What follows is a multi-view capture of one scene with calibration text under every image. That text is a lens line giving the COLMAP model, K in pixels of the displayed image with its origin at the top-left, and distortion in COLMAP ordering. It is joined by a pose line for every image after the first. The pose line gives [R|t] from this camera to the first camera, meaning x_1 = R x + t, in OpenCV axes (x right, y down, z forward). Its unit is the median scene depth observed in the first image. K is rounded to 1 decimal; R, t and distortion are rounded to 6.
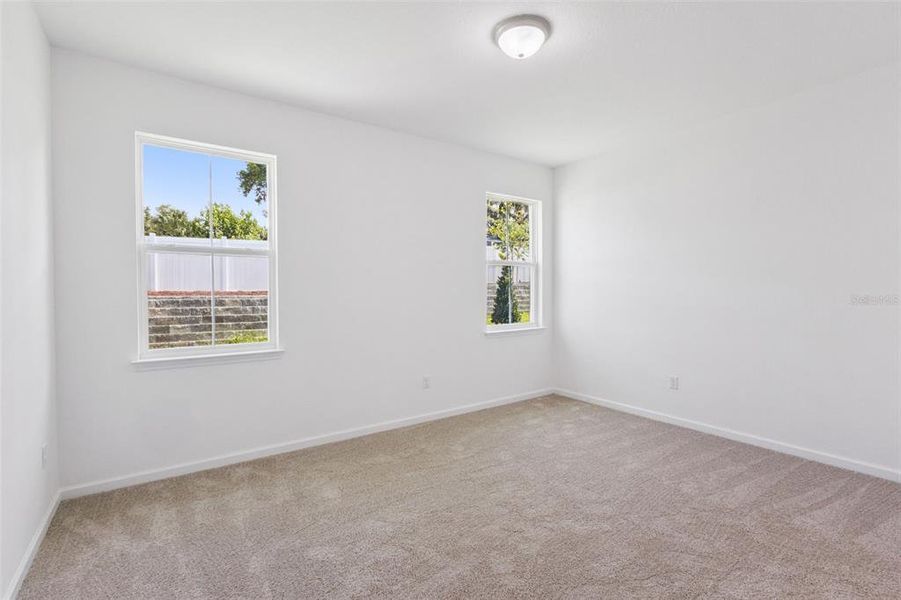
lens RADIAL K [[406.6, 0, 450.5], [0, 406.6, 300.0], [0, 0, 1]] dist [0.000983, 0.000053]
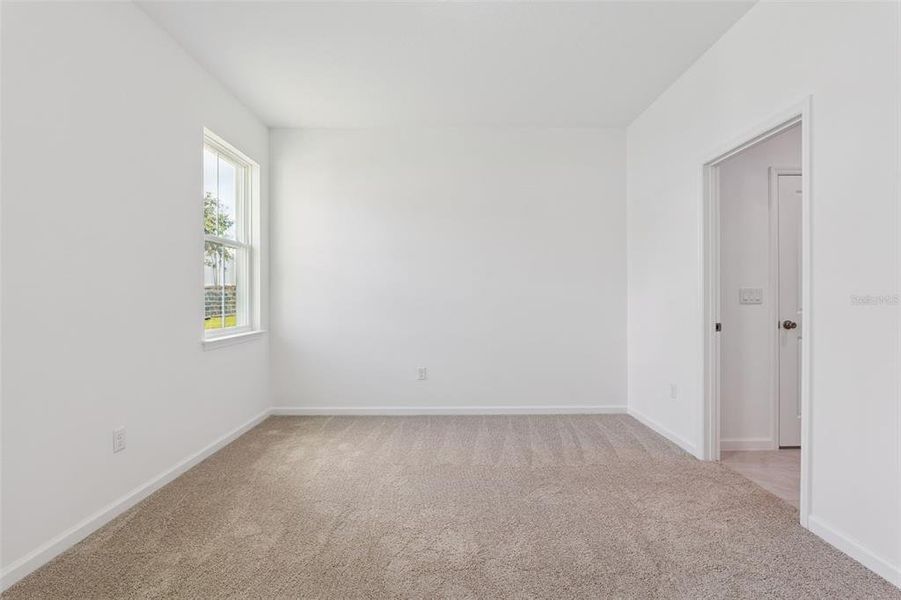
lens RADIAL K [[413.8, 0, 450.5], [0, 413.8, 300.0], [0, 0, 1]] dist [-0.020069, 0.000076]
pose [[0.580931, -0.000361, 0.813953, -0.190534], [0.021935, 0.999644, -0.015212, 0.028682], [-0.813657, 0.026691, 0.580732, 0.260955]]
